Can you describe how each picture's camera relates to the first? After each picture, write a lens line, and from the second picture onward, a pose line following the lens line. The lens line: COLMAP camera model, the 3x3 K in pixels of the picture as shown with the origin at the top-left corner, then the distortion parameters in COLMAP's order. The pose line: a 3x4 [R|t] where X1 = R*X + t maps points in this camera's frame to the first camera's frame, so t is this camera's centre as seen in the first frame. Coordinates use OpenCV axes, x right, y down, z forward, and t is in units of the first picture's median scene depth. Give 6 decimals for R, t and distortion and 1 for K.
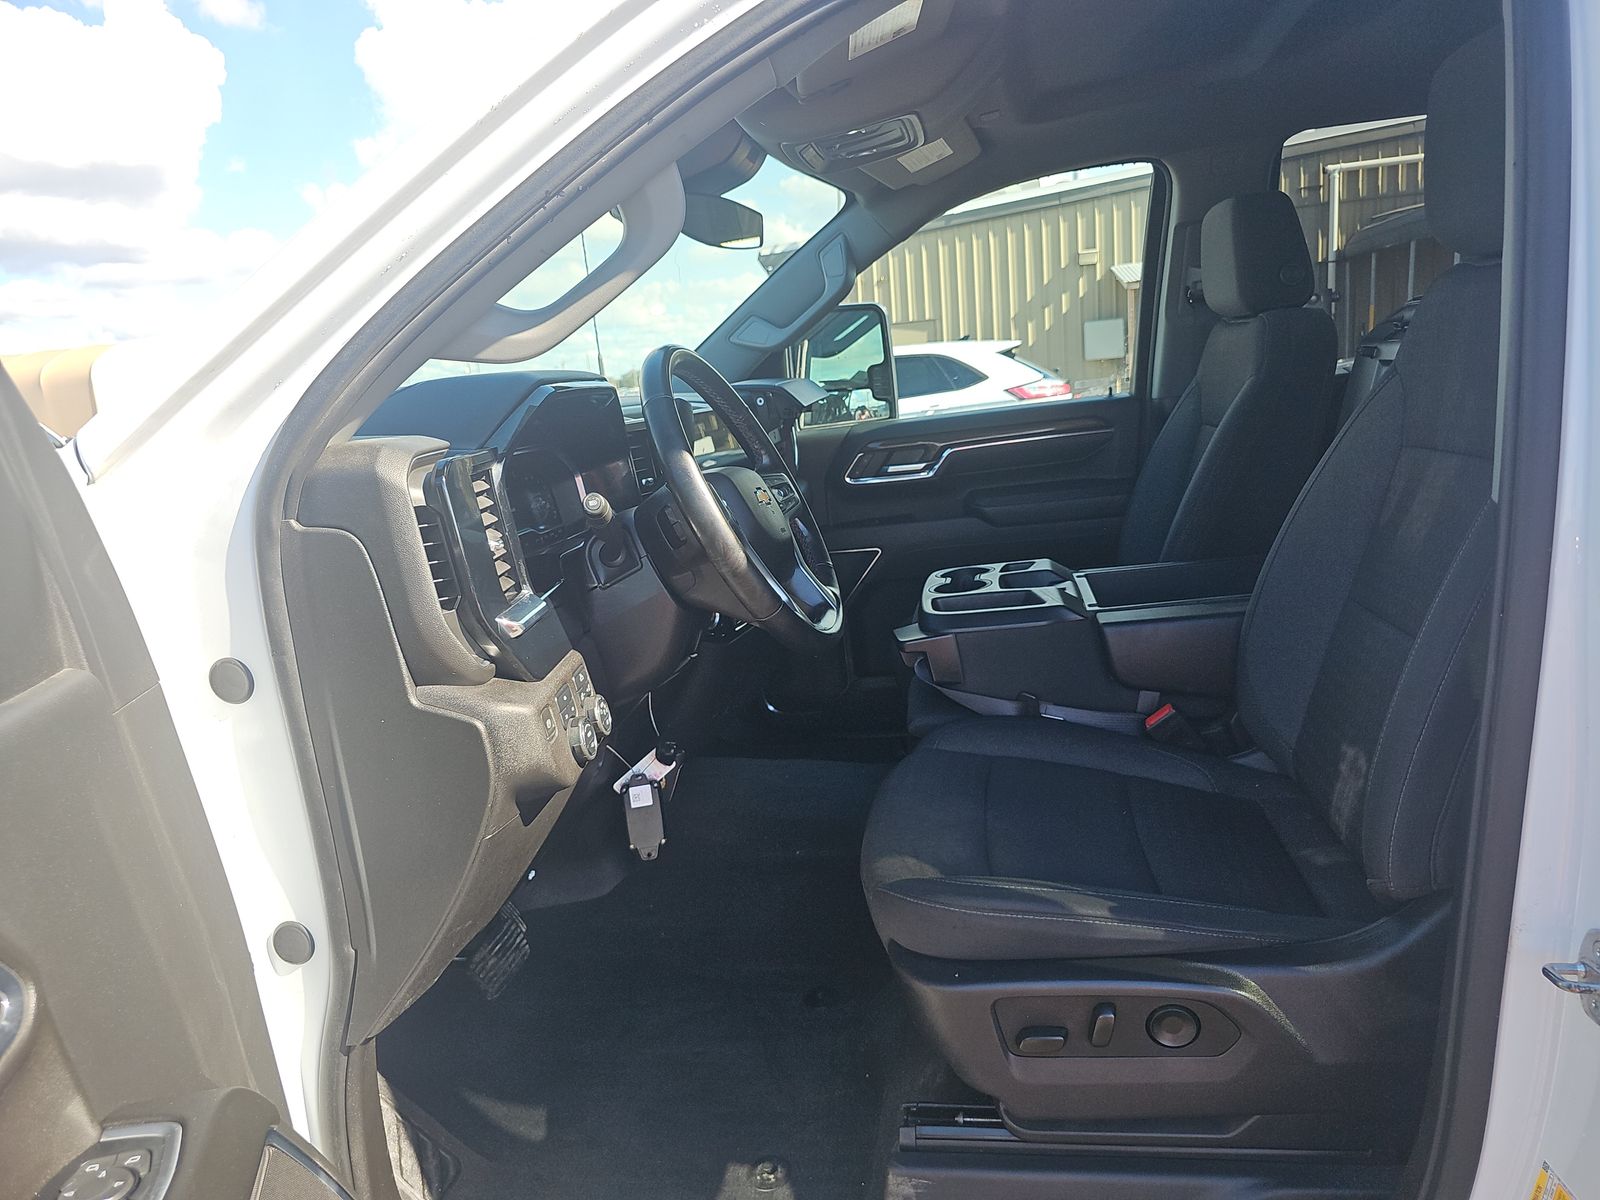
lens RADIAL K [[1087.4, 0, 801.6], [0, 1087.4, 598.9], [0, 0, 1]] dist [0.111797, -0.174300]
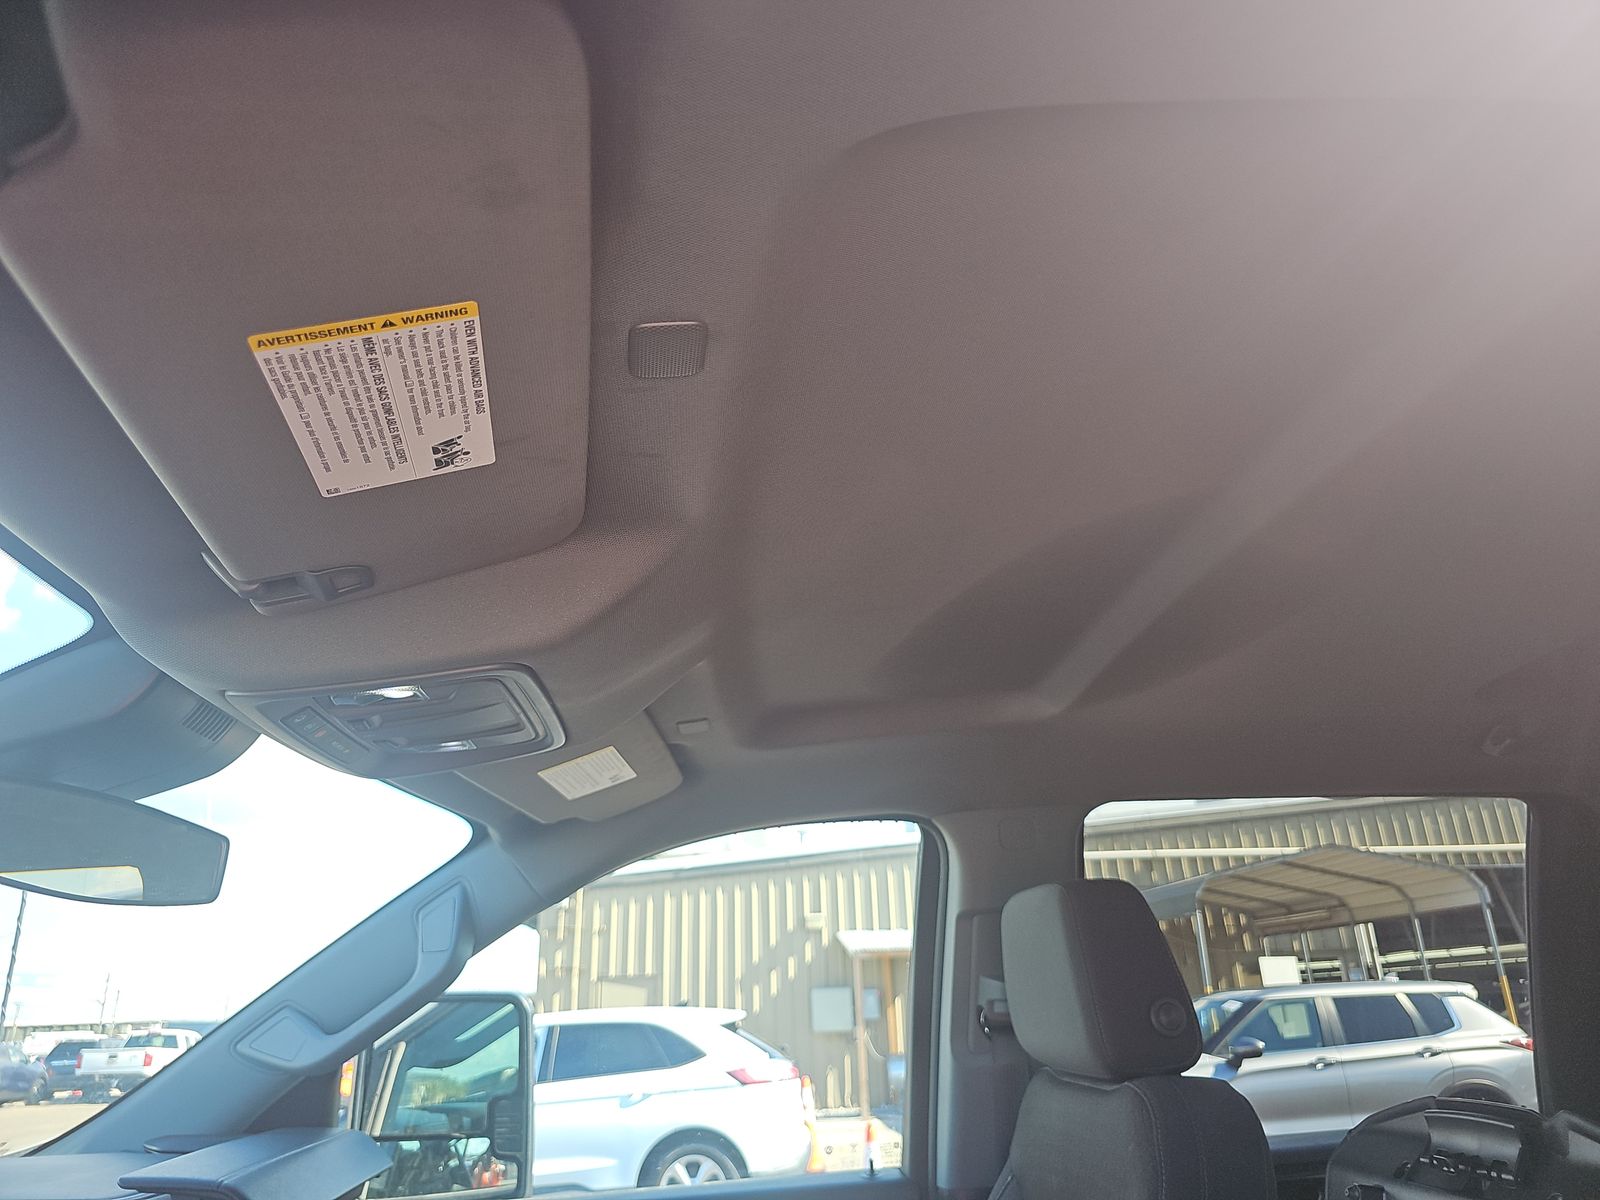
lens RADIAL K [[1087.4, 0, 801.6], [0, 1087.4, 598.9], [0, 0, 1]] dist [0.111797, -0.174300]
pose [[0.970103, 0.133562, 0.202637, 0.069202], [-0.001773, 0.838825, -0.544398, -0.113414], [-0.242688, 0.527763, 0.813983, 0.316593]]
